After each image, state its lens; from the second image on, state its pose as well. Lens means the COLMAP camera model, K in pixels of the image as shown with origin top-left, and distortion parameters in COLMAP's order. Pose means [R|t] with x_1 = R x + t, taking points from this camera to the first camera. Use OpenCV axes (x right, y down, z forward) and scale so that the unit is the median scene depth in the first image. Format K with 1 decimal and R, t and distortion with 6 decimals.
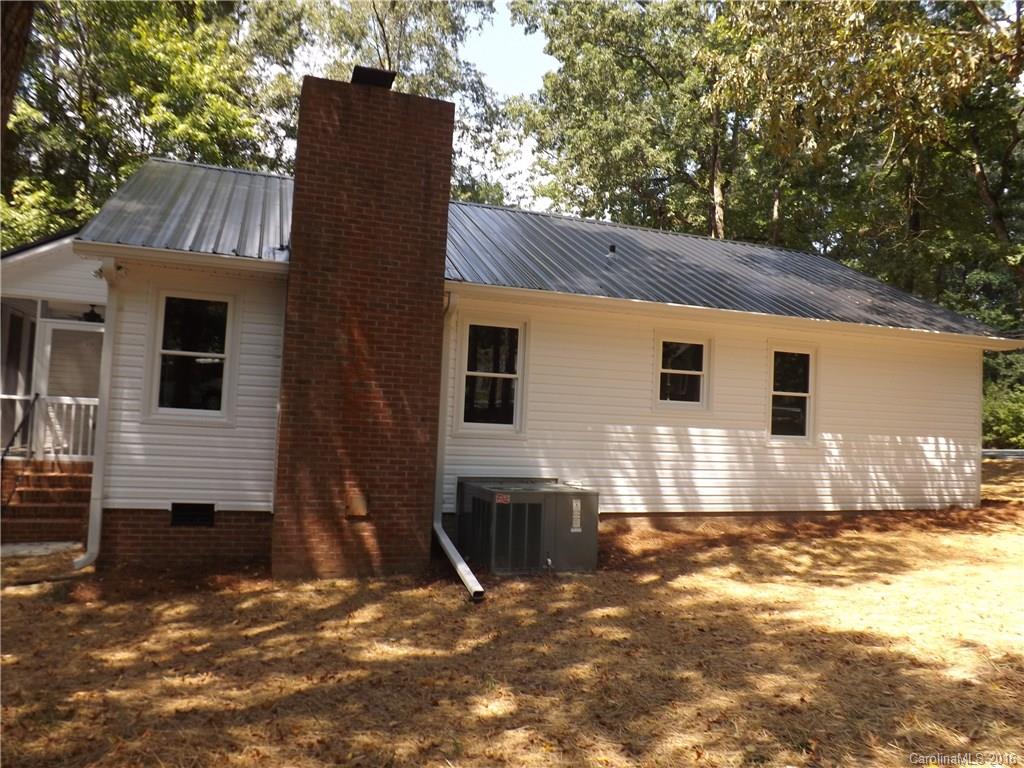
lens RADIAL K [[736.3, 0, 516.0], [0, 736.3, 379.8], [0, 0, 1]] dist [-0.052076, 0.001054]
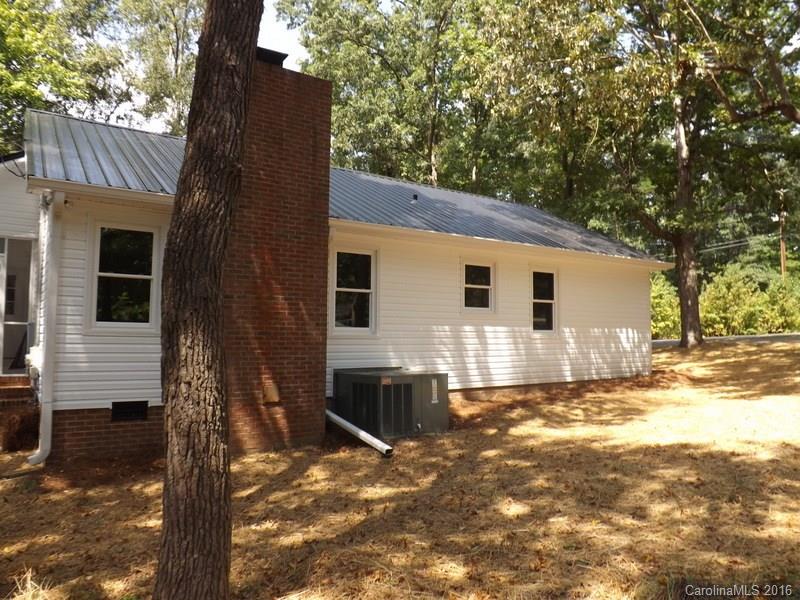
lens RADIAL K [[575.2, 0, 403.1], [0, 575.2, 296.8], [0, 0, 1]] dist [-0.052076, 0.001054]
pose [[0.962665, -0.020949, 0.269885, -0.224934], [0.023724, 0.999694, -0.007025, 0.014080], [-0.269655, 0.013166, 0.962867, -0.010502]]
